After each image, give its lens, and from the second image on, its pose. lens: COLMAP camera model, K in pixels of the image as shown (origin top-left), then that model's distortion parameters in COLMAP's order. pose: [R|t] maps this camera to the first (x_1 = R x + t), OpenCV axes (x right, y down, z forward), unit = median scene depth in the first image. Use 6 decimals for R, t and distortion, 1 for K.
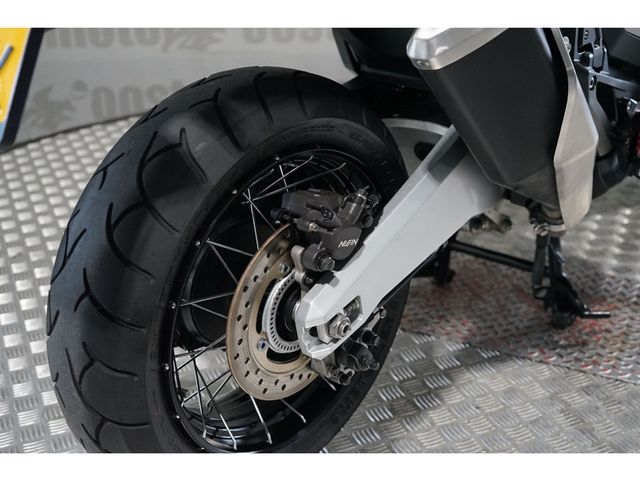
lens RADIAL K [[851.4, 0, 320.0], [0, 851.4, 240.0], [0, 0, 1]] dist [-0.014556, 0.011090]
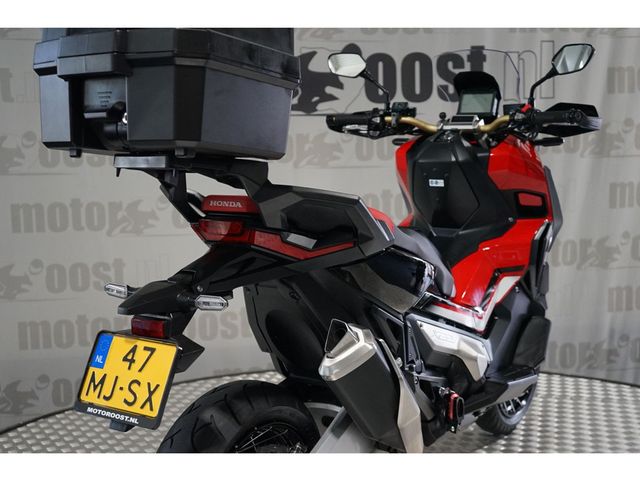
lens RADIAL K [[851.4, 0, 320.0], [0, 851.4, 240.0], [0, 0, 1]] dist [-0.014556, 0.011090]
pose [[0.991282, -0.013495, 0.131065, -0.131216], [0.053483, 0.950315, -0.306660, 0.084554], [-0.120414, 0.310997, 0.942752, -0.842497]]
